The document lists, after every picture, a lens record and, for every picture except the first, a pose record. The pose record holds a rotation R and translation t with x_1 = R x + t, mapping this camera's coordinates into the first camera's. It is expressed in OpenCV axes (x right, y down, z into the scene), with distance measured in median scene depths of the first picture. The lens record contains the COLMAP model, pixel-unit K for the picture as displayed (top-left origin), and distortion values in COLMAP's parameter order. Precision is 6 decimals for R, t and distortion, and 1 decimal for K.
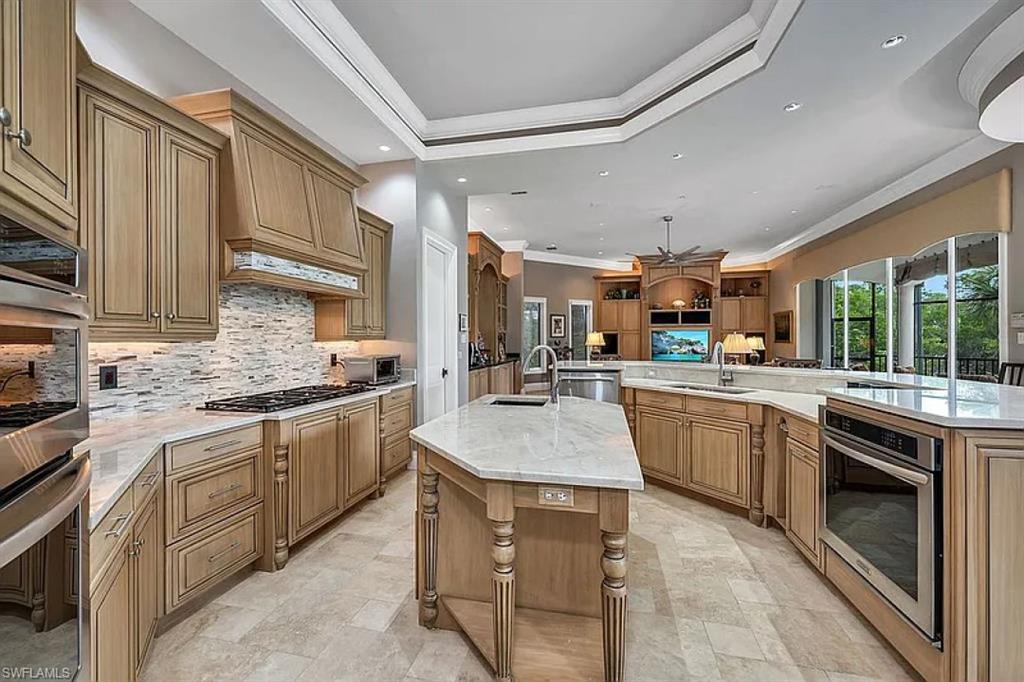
lens RADIAL K [[414.7, 0, 513.8], [0, 414.7, 338.5], [0, 0, 1]] dist [-0.015294, -0.000071]
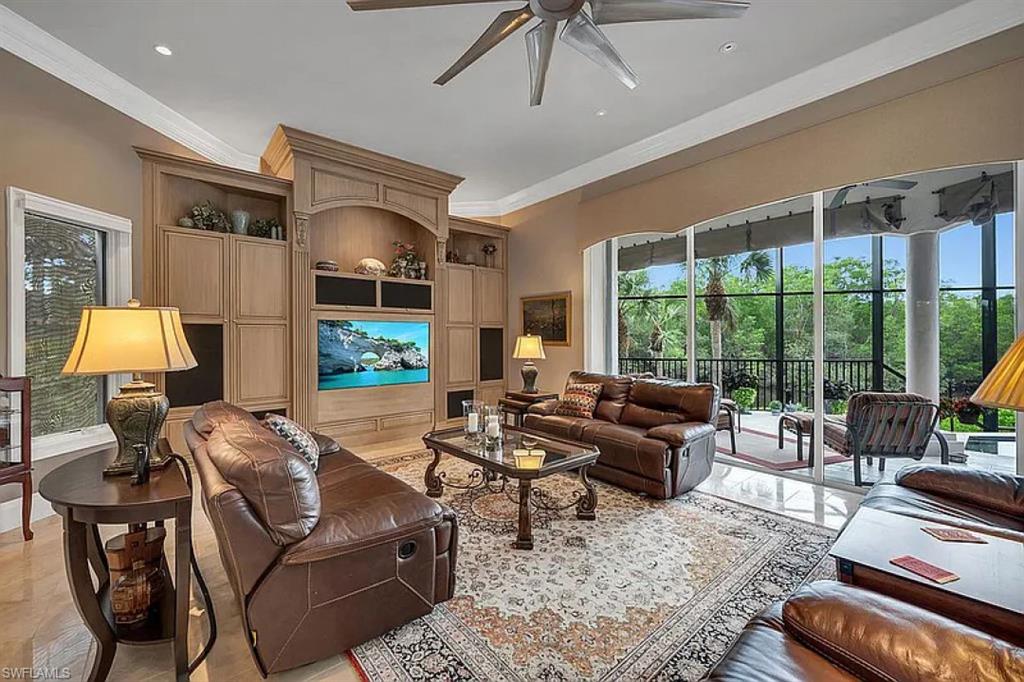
lens RADIAL K [[414.7, 0, 516.7], [0, 414.7, 340.3], [0, 0, 1]] dist [-0.015294, -0.000071]
pose [[0.600158, -0.006964, 0.799851, 0.119340], [0.005619, 0.999974, 0.004490, 0.001567], [-0.799861, 0.001799, 0.600182, 0.591993]]
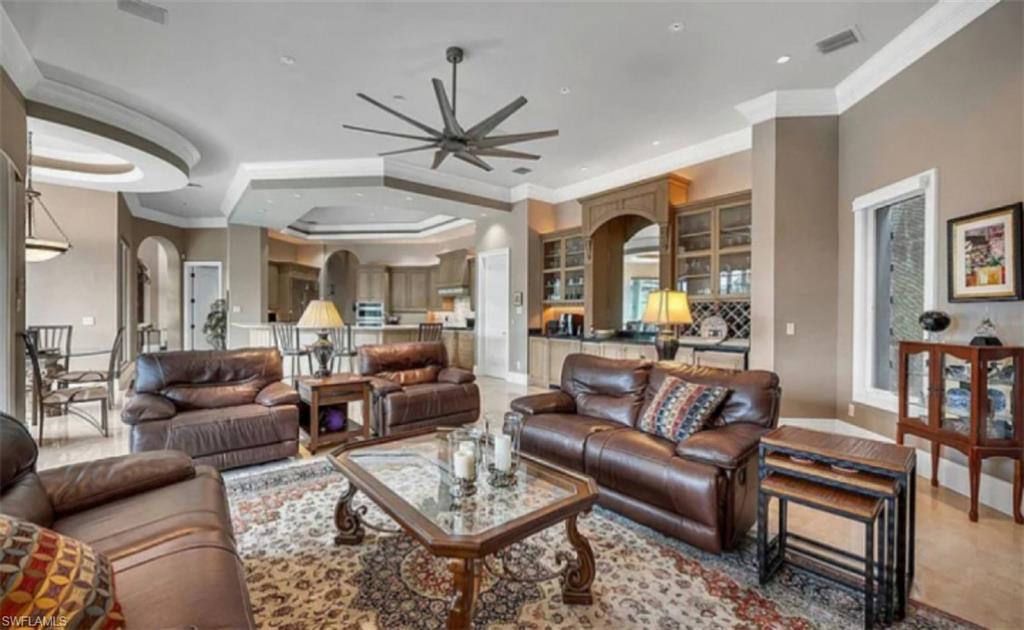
lens RADIAL K [[408.6, 0, 512.4], [0, 408.6, 316.1], [0, 0, 1]] dist [0.000076, -0.000005]
pose [[-0.607833, -0.003502, -0.794057, 0.546732], [-0.007381, 0.999972, 0.001239, 0.010794], [0.794030, 0.006614, -0.607842, 1.026803]]
